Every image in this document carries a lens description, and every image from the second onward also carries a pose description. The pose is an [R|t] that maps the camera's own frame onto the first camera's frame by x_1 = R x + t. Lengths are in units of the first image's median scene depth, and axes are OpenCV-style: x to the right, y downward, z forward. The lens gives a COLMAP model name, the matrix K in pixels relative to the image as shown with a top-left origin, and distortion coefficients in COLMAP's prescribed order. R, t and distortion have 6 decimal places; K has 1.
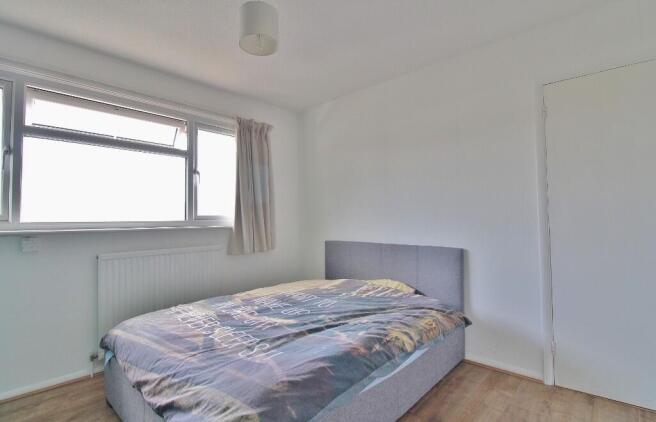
lens RADIAL K [[310.7, 0, 328.0], [0, 310.7, 213.5], [0, 0, 1]] dist [-0.006386, -0.004181]
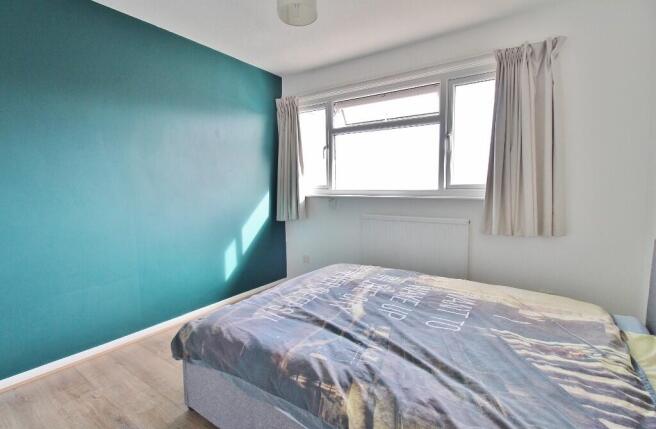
lens RADIAL K [[310.7, 0, 326.4], [0, 310.7, 209.9], [0, 0, 1]] dist [-0.006386, -0.004181]
pose [[0.137364, 0.084648, -0.986897, 0.644265], [0.023783, 0.995773, 0.088720, -0.012718], [0.990235, -0.035658, 0.134770, 0.757253]]
